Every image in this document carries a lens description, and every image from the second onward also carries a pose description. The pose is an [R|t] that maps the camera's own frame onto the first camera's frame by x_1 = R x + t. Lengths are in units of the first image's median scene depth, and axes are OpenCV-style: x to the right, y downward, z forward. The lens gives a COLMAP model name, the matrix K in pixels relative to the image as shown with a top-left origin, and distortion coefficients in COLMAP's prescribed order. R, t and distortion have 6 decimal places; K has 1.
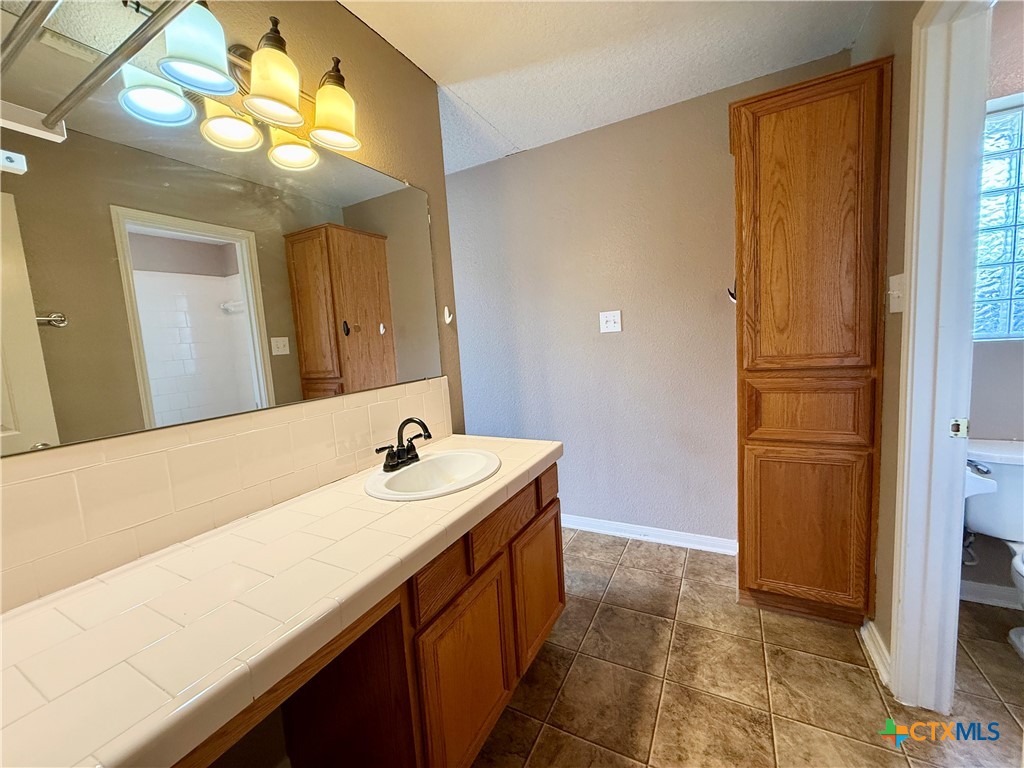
lens RADIAL K [[408.7, 0, 510.5], [0, 408.7, 383.5], [0, 0, 1]] dist [-0.001559, 0.001044]
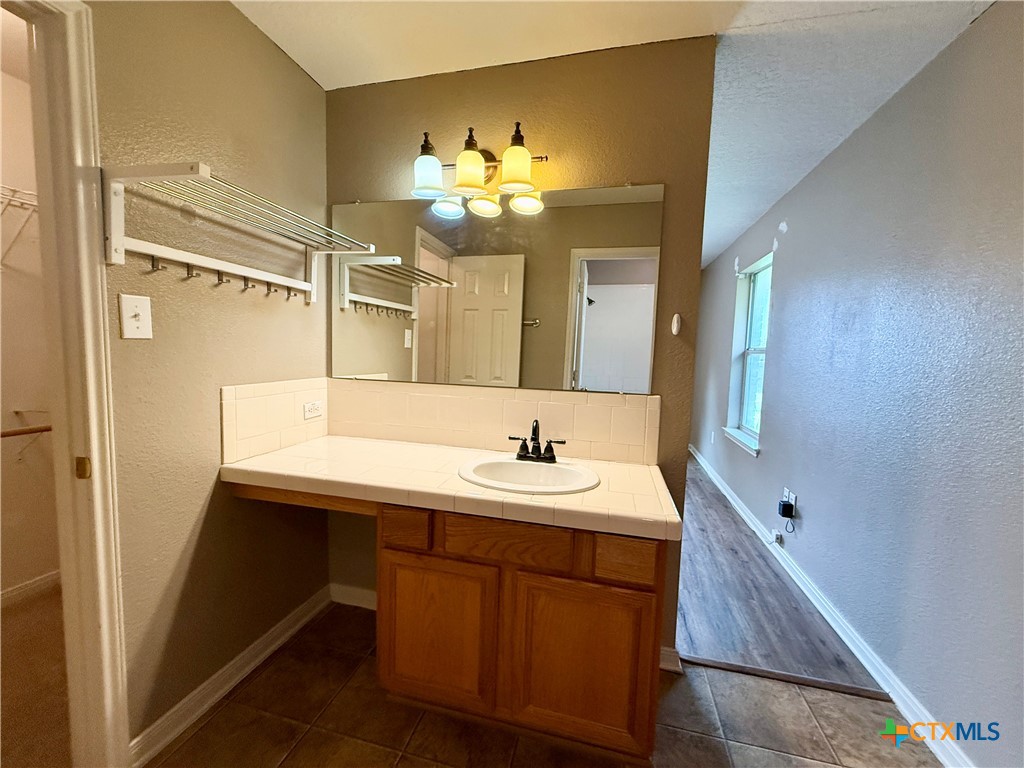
lens RADIAL K [[408.7, 0, 513.7], [0, 408.7, 386.3], [0, 0, 1]] dist [-0.001559, 0.001044]
pose [[0.246340, 0.154814, -0.956739, 0.857998], [-0.152200, 0.981091, 0.119566, -0.137574], [0.957158, 0.116161, 0.265244, 0.711536]]
